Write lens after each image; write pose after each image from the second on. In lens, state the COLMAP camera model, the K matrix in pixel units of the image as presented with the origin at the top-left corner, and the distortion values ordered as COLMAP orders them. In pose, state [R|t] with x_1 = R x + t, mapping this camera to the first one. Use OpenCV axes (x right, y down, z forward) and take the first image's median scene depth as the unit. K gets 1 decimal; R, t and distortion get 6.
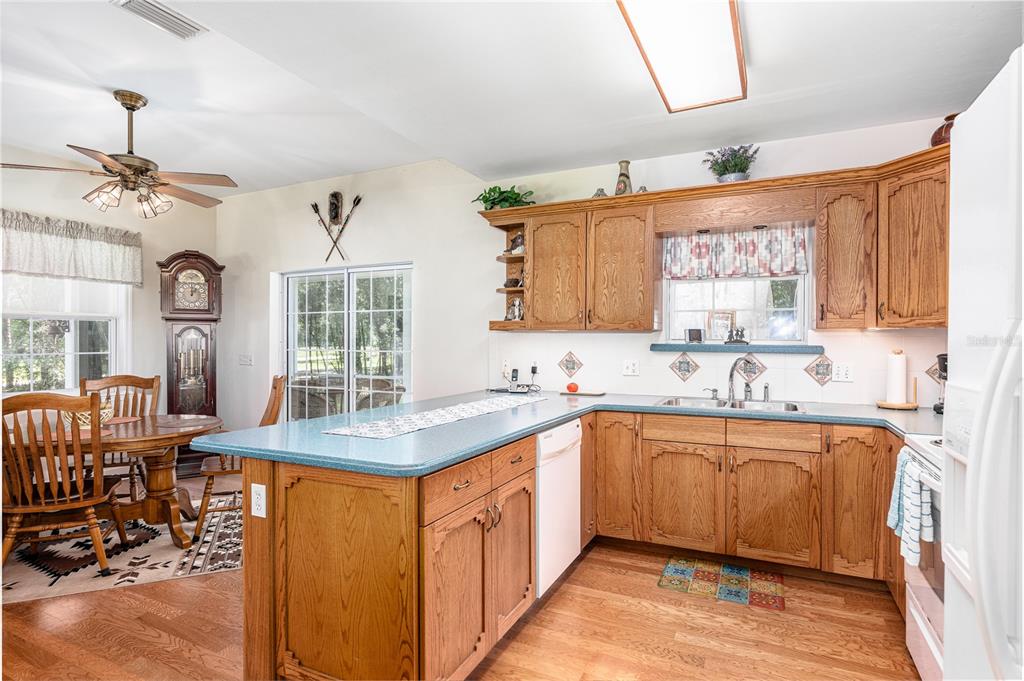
lens RADIAL K [[536.7, 0, 512.3], [0, 536.7, 338.6], [0, 0, 1]] dist [-0.009259, -0.000335]
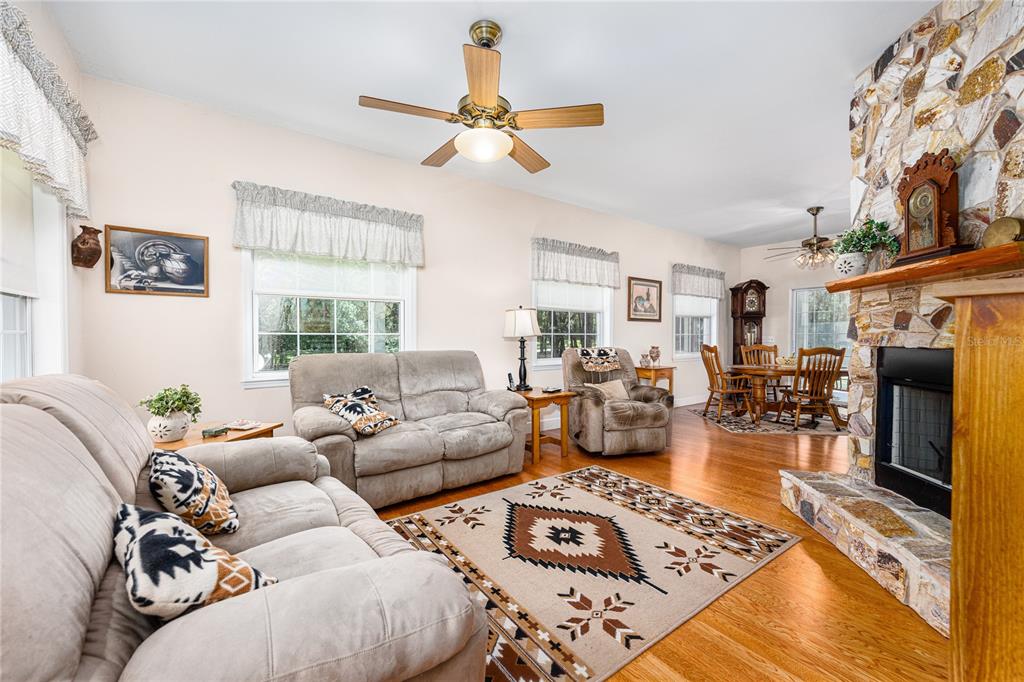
lens RADIAL K [[413.2, 0, 519.7], [0, 413.2, 334.6], [0, 0, 1]] dist [-0.000241, -0.000278]
pose [[0.887059, 0.000477, -0.461656, -0.973004], [-0.003959, 0.999971, -0.006574, 0.053326], [0.461639, 0.007659, 0.887035, -0.942258]]
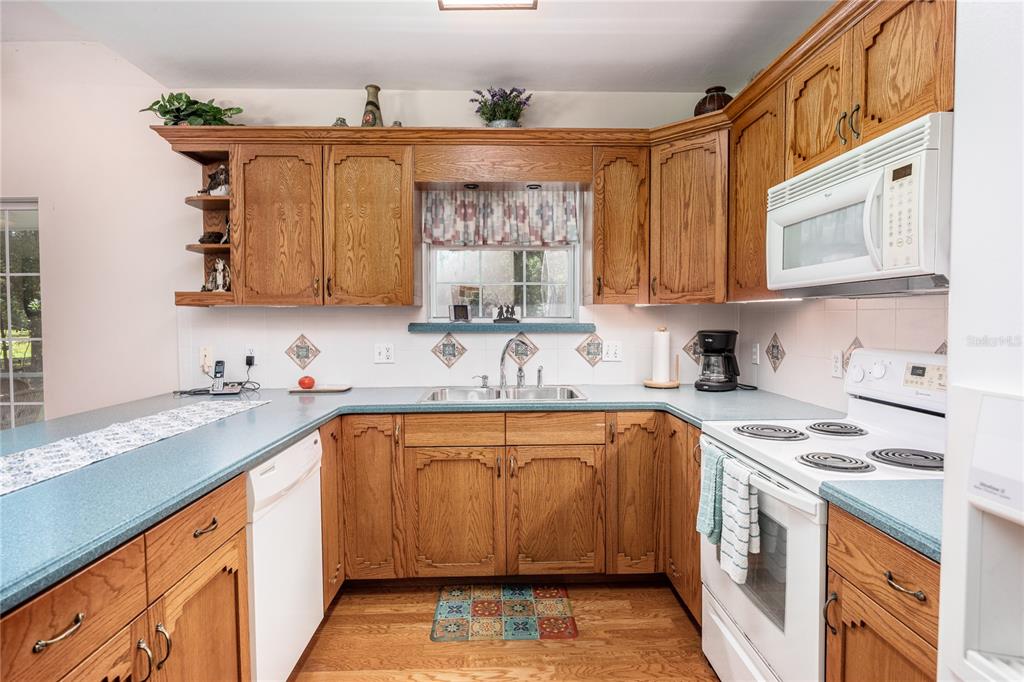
lens RADIAL K [[536.7, 0, 512.3], [0, 536.7, 338.5], [0, 0, 1]] dist [-0.009259, -0.000335]
pose [[0.887277, -0.022695, 0.460677, 0.026407], [0.004384, 0.999159, 0.040780, 0.000872], [-0.461215, -0.034164, 0.886630, 0.231011]]
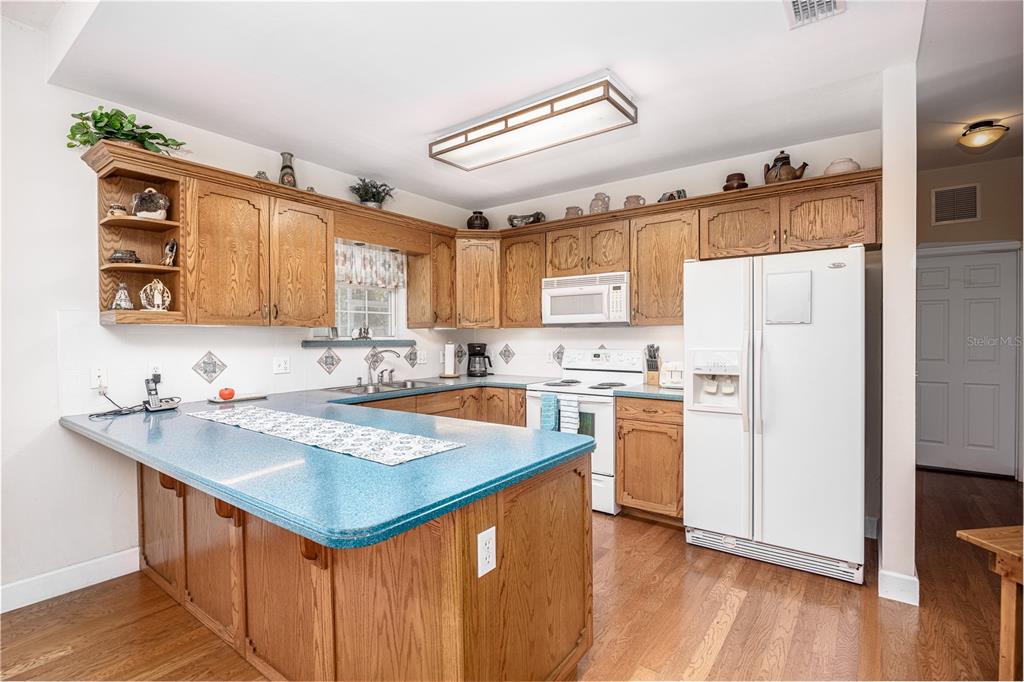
lens RADIAL K [[483.8, 0, 514.3], [0, 483.8, 341.1], [0, 0, 1]] dist [-0.004056, 0.000310]
pose [[0.187633, -0.012557, 0.982159, -0.624901], [0.003288, 0.999921, 0.012156, 0.000955], [-0.982234, 0.000948, 0.187660, 0.466699]]
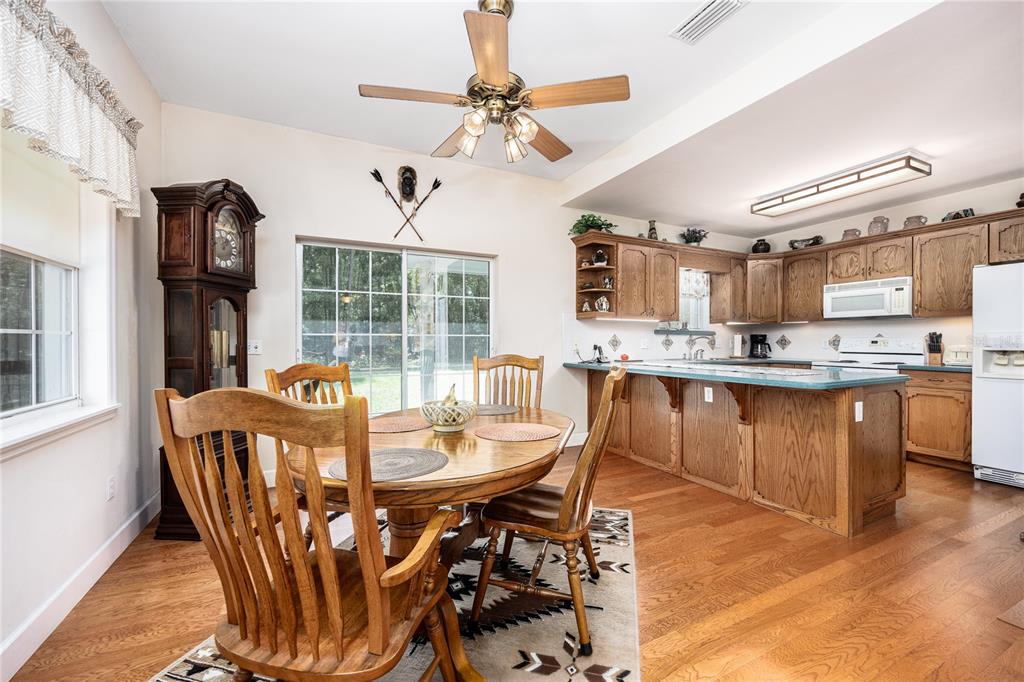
lens RADIAL K [[413.2, 0, 511.7], [0, 413.2, 342.3], [0, 0, 1]] dist [-0.000241, -0.000278]
pose [[0.616228, -0.002377, 0.787564, -1.172171], [-0.002802, 0.999982, 0.005210, 0.048691], [-0.787563, -0.005418, 0.616211, 0.590406]]
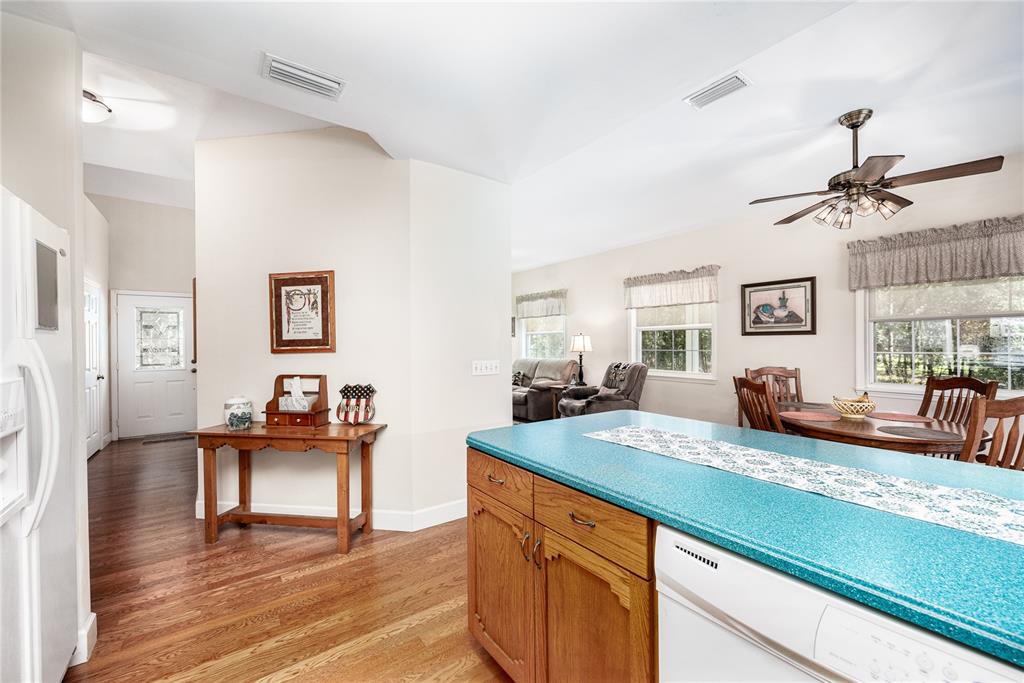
lens RADIAL K [[413.2, 0, 523.3], [0, 413.2, 343.0], [0, 0, 1]] dist [-0.000241, -0.000278]
pose [[-0.460625, 0.006211, -0.887573, 0.332991], [0.007733, 0.999966, 0.002984, -0.000732], [0.887561, -0.005489, -0.460657, 0.776883]]
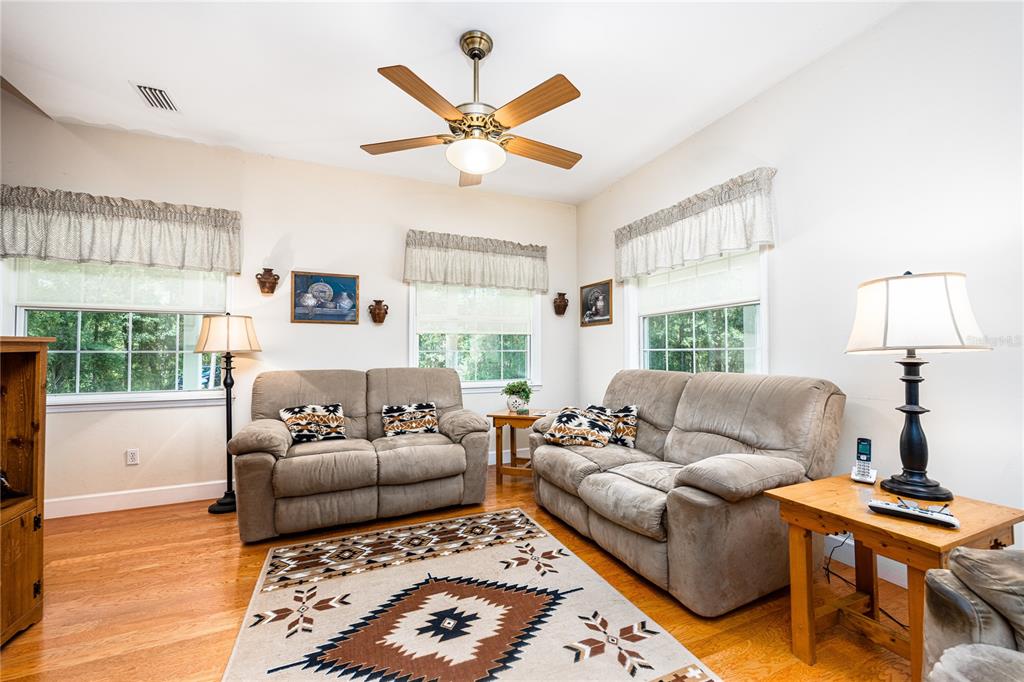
lens RADIAL K [[413.2, 0, 514.7], [0, 413.2, 337.2], [0, 0, 1]] dist [-0.000241, -0.000278]
pose [[-0.656833, -0.021746, -0.753722, -0.888028], [0.004416, 0.999456, -0.032684, 0.048556], [0.754023, -0.024796, -0.656380, 0.090072]]
